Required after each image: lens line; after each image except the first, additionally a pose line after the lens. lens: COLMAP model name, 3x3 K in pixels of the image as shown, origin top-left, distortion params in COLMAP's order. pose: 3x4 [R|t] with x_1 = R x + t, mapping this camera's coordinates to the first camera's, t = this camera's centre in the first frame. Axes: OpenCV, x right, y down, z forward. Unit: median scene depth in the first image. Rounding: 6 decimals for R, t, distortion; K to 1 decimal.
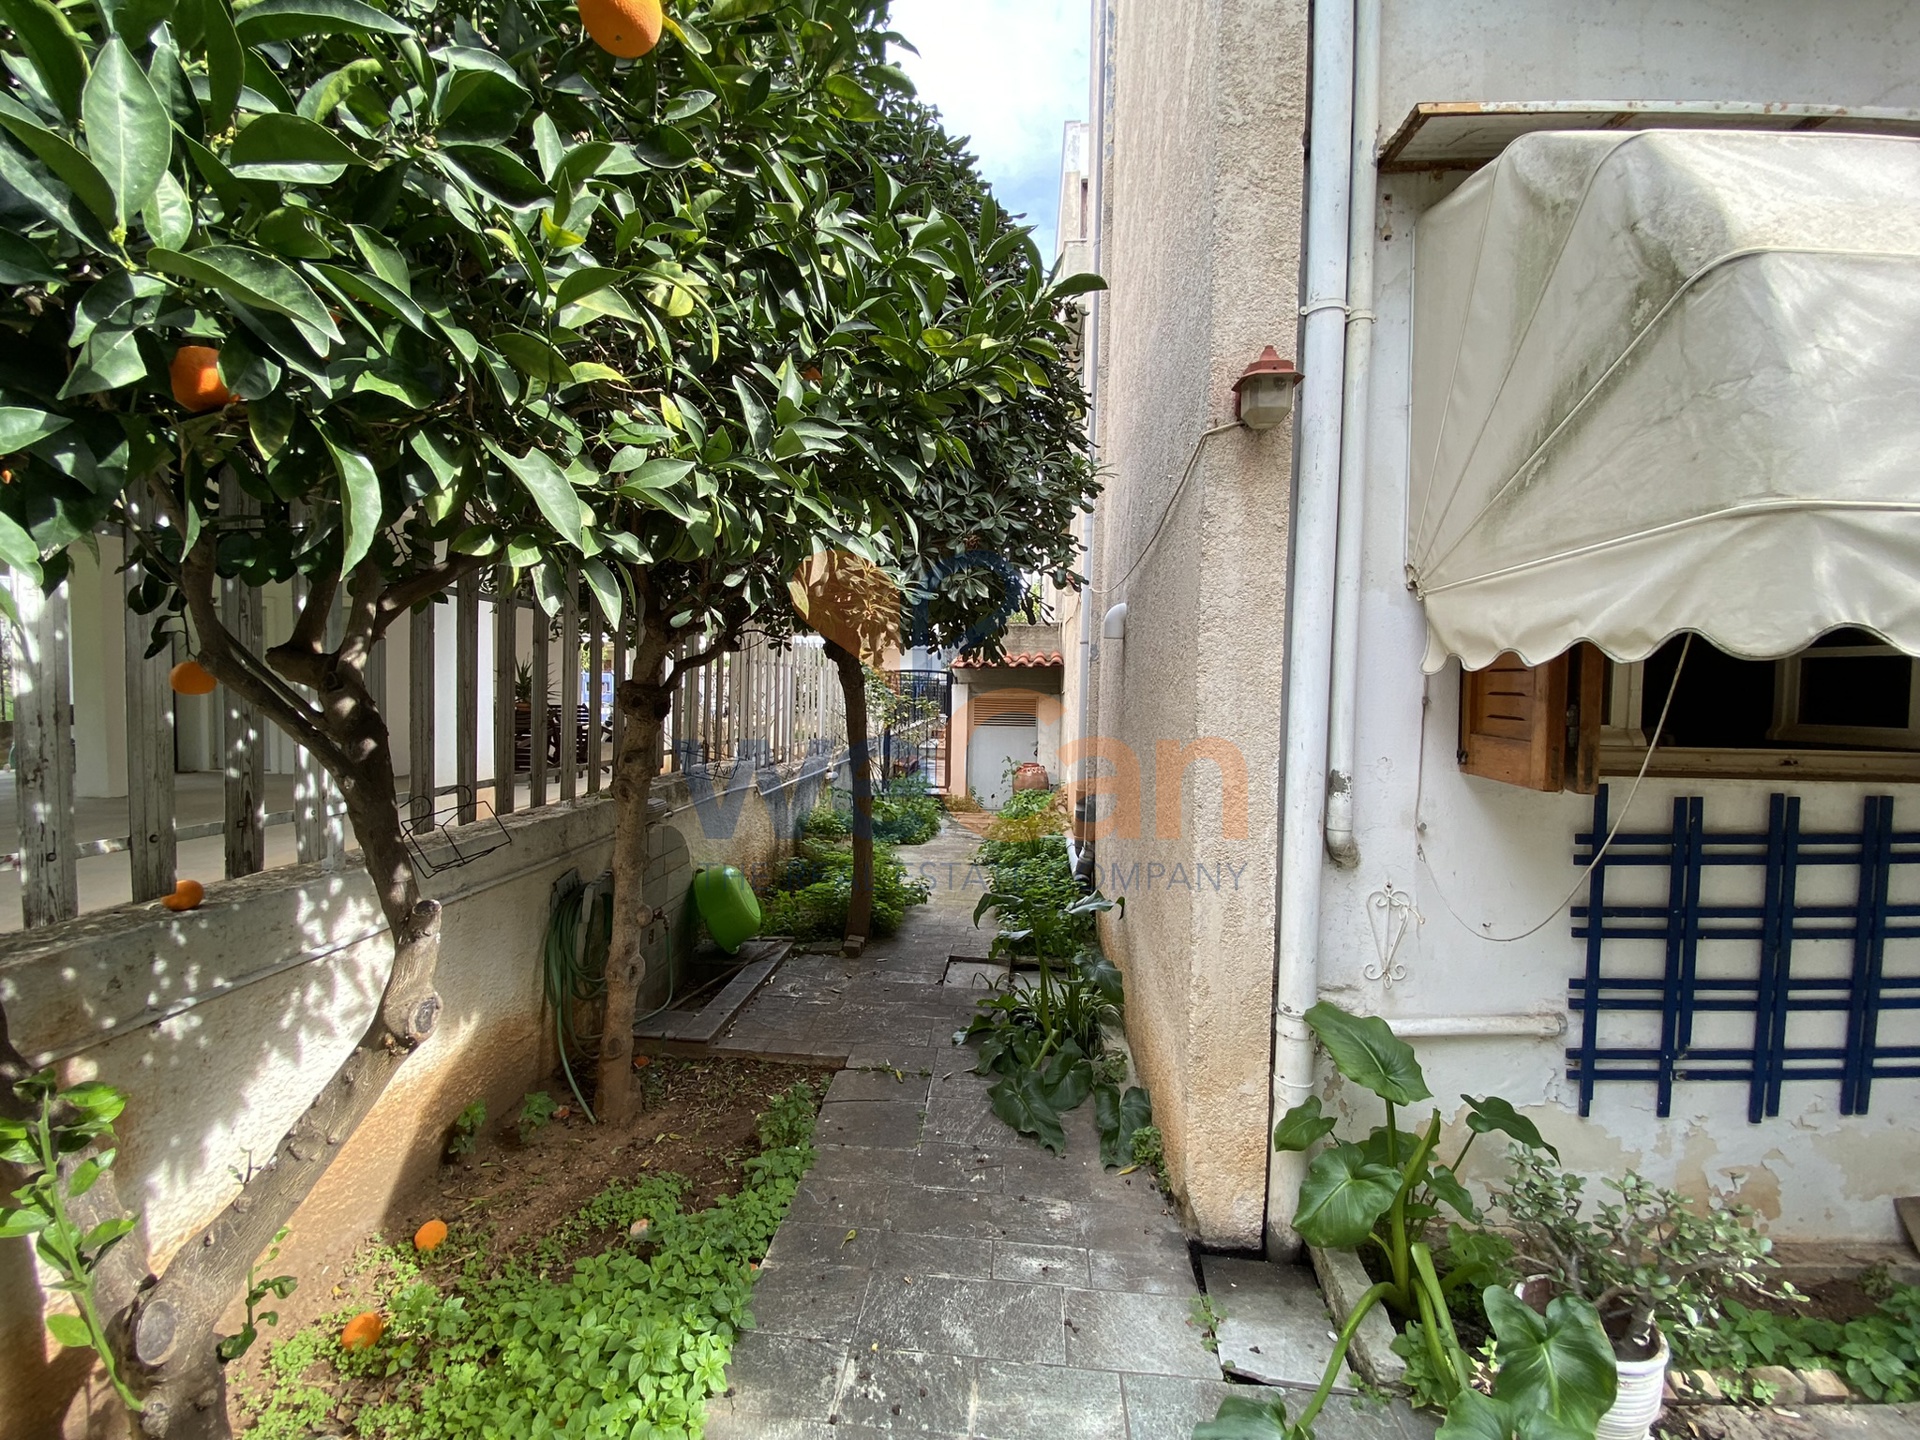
lens RADIAL K [[784.8, 0, 955.9], [0, 784.8, 722.0], [0, 0, 1]] dist [0.055221, -0.038185]
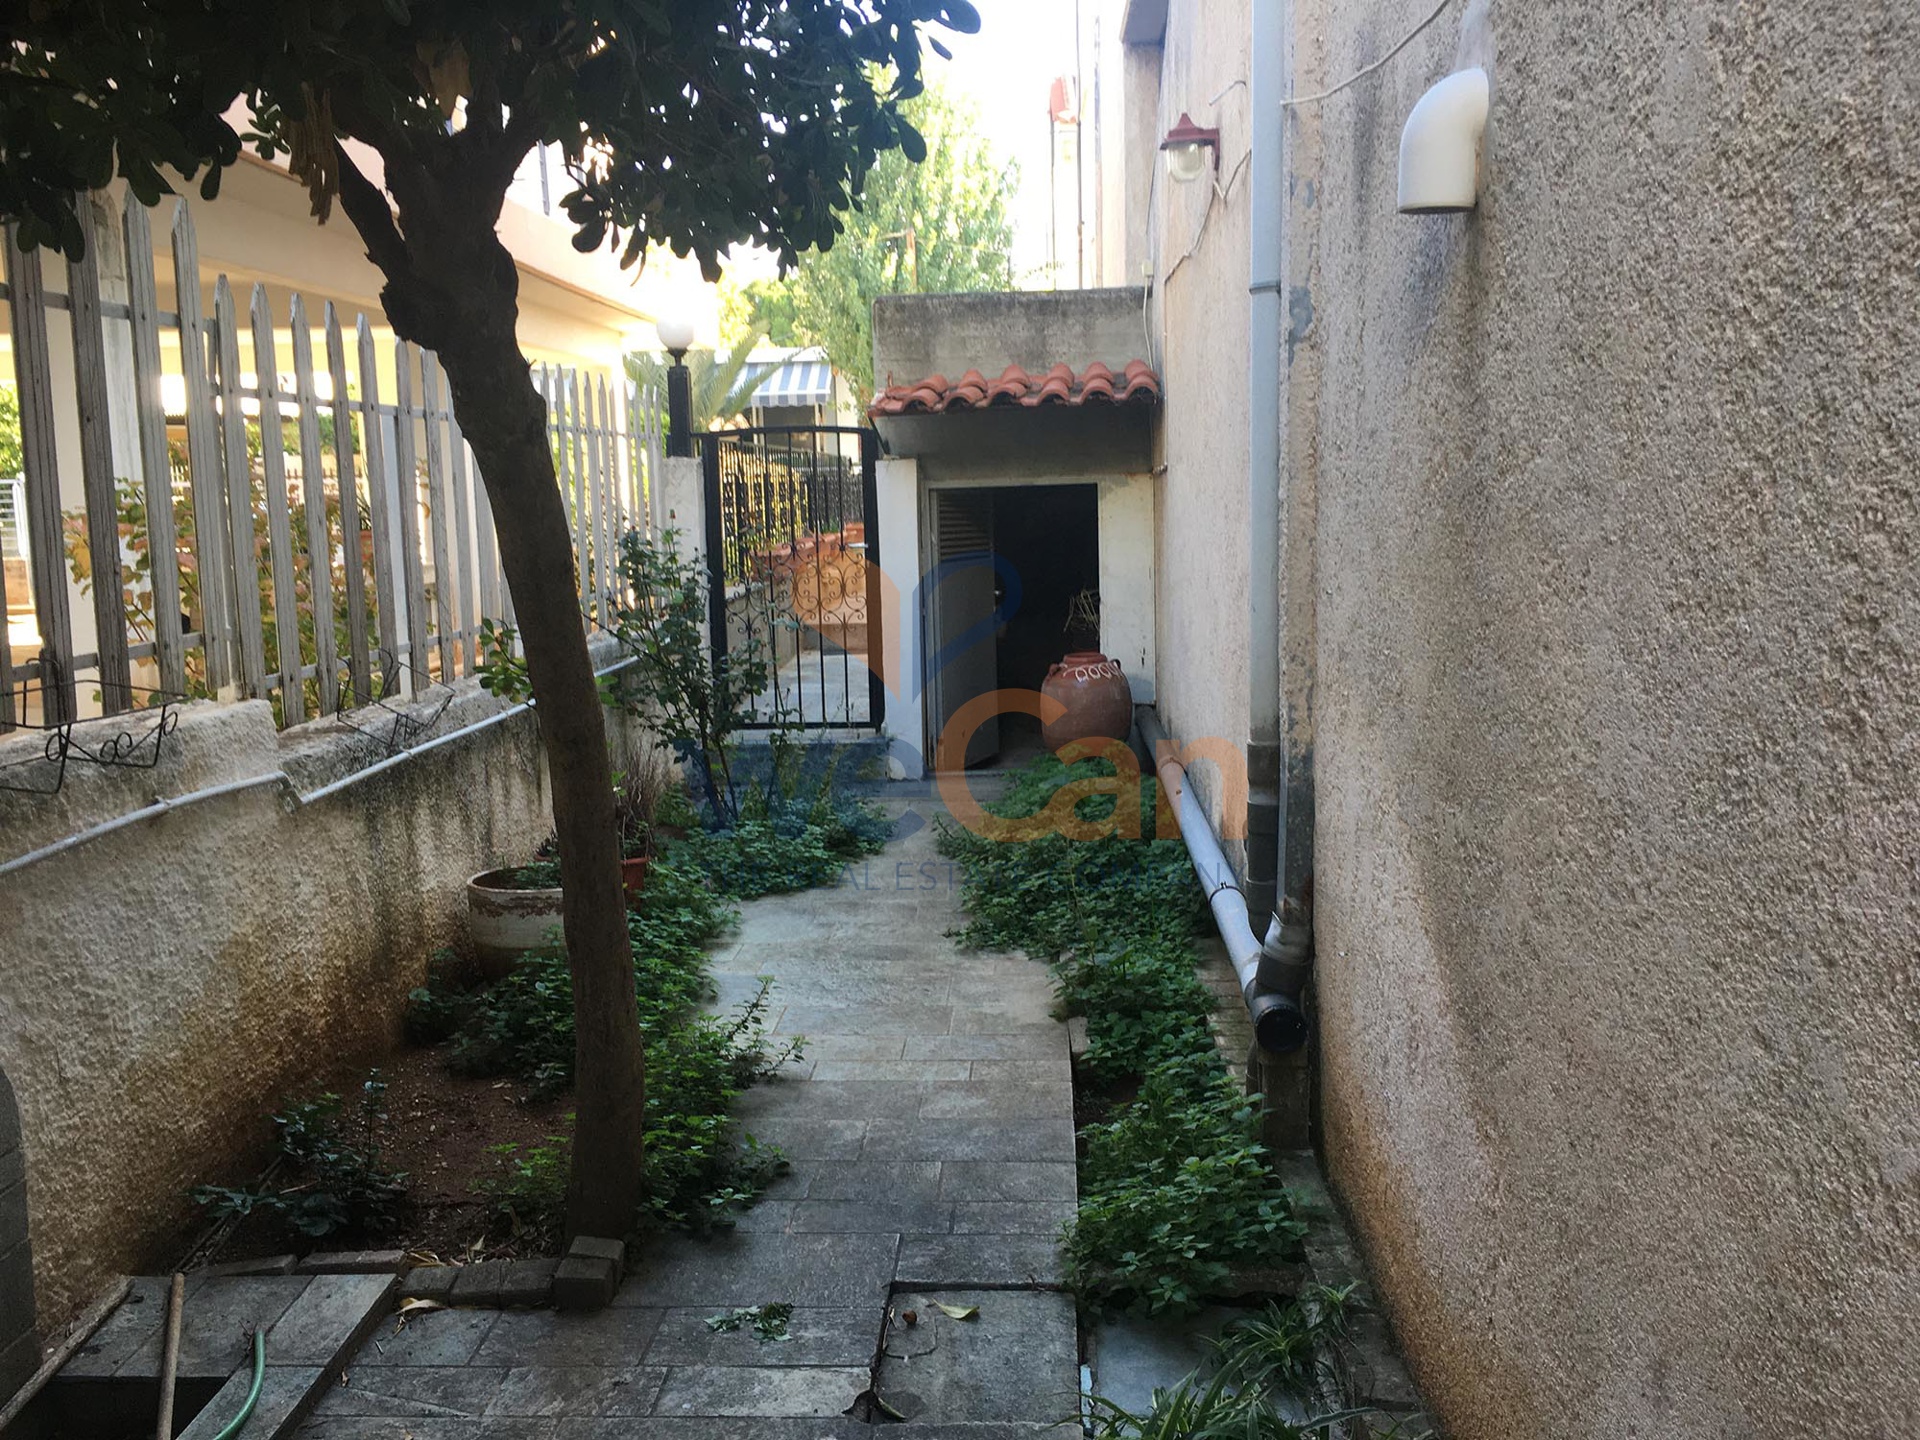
lens RADIAL K [[1643.7, 0, 960.0], [0, 1643.7, 720.0], [0, 0, 1]] dist [0.001960, 0.000464]
pose [[0.998376, -0.048159, 0.030421, 0.010495], [0.044942, 0.994093, 0.098785, 0.002416], [-0.034999, -0.097257, 0.994644, 0.319384]]
